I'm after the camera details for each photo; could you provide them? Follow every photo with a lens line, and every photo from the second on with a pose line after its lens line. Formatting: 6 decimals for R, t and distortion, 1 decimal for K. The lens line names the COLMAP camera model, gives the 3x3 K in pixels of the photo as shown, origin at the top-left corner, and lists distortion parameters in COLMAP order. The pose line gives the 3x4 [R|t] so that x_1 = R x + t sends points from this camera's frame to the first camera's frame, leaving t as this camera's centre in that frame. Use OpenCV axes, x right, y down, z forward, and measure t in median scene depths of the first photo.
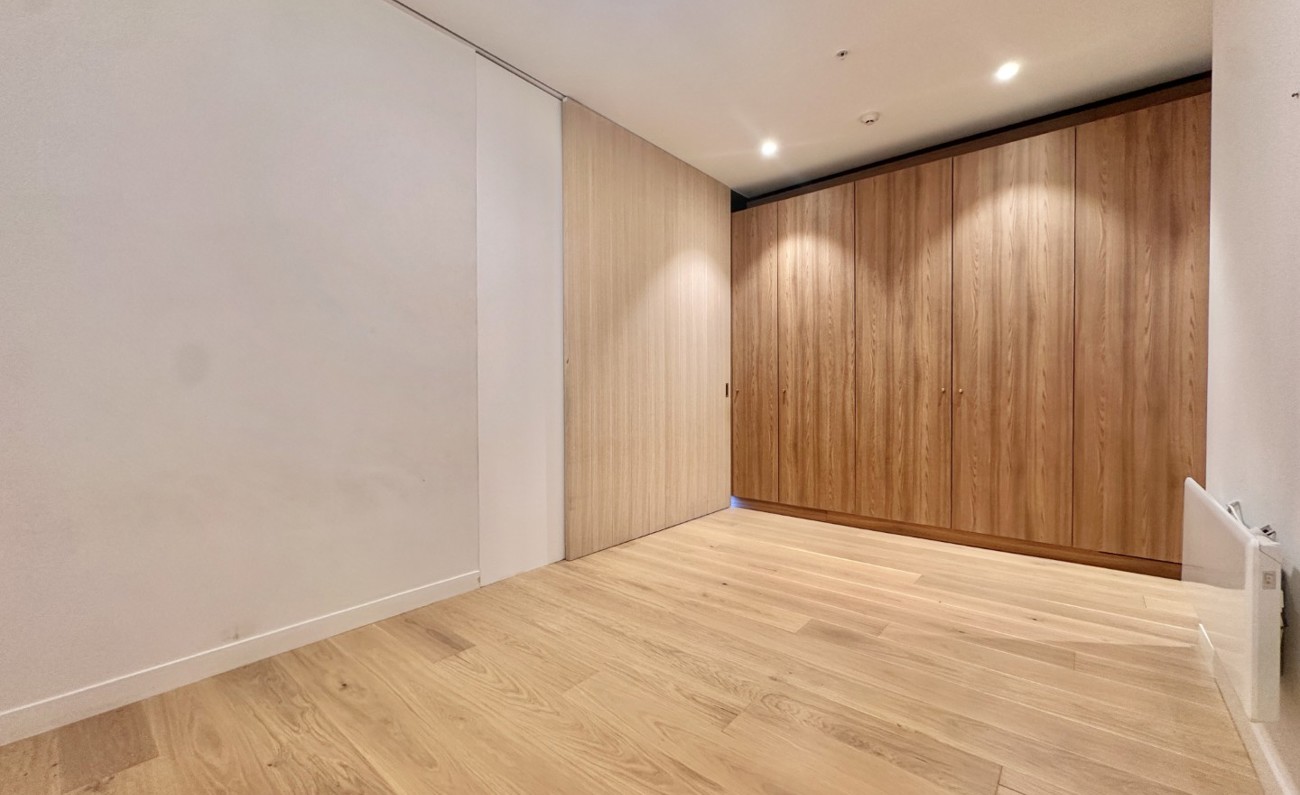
lens RADIAL K [[521.2, 0, 649.2], [0, 521.2, 393.4], [0, 0, 1]] dist [0.003905, 0.000590]
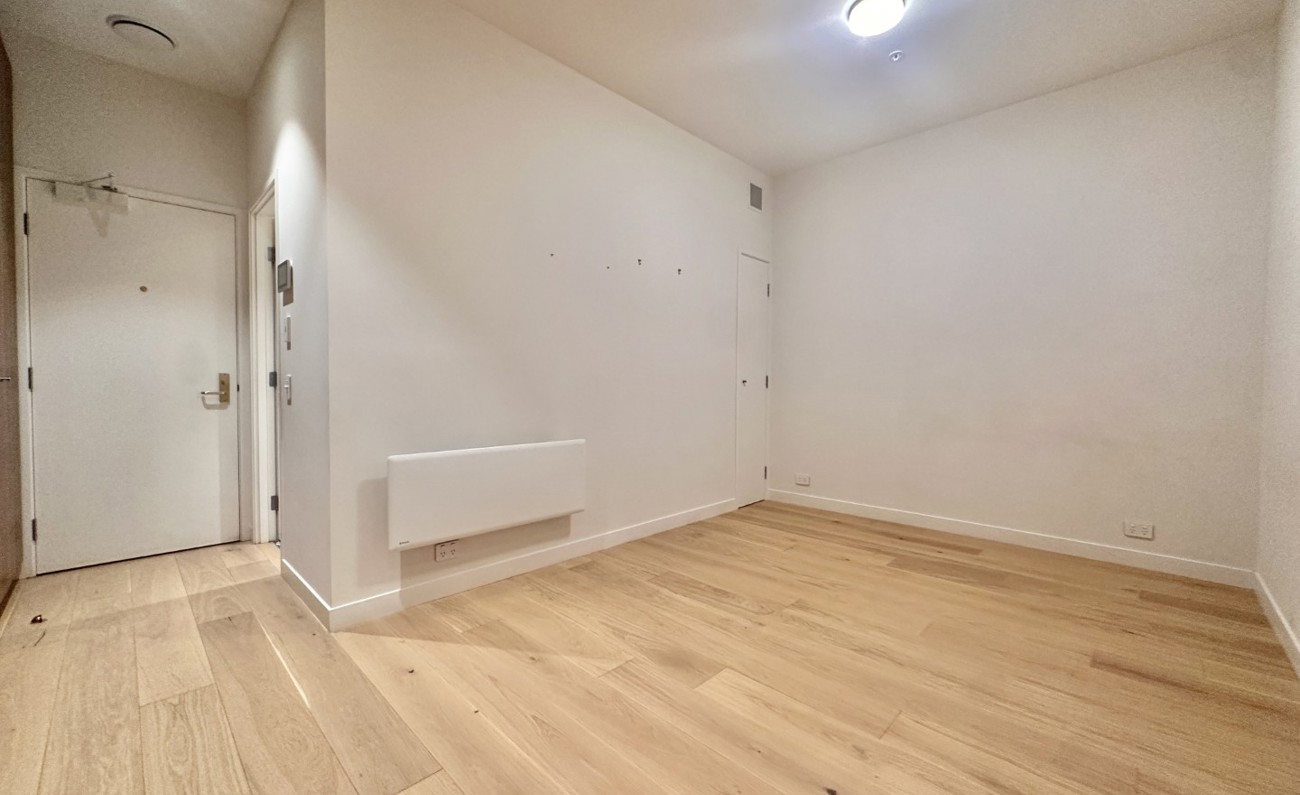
lens RADIAL K [[521.2, 0, 650.4], [0, 521.2, 394.3], [0, 0, 1]] dist [0.003905, 0.000590]
pose [[-0.997513, -0.007444, 0.070084, 0.390388], [-0.005013, 0.999382, 0.034794, -0.014479], [-0.070300, 0.034356, -0.996934, 2.073520]]
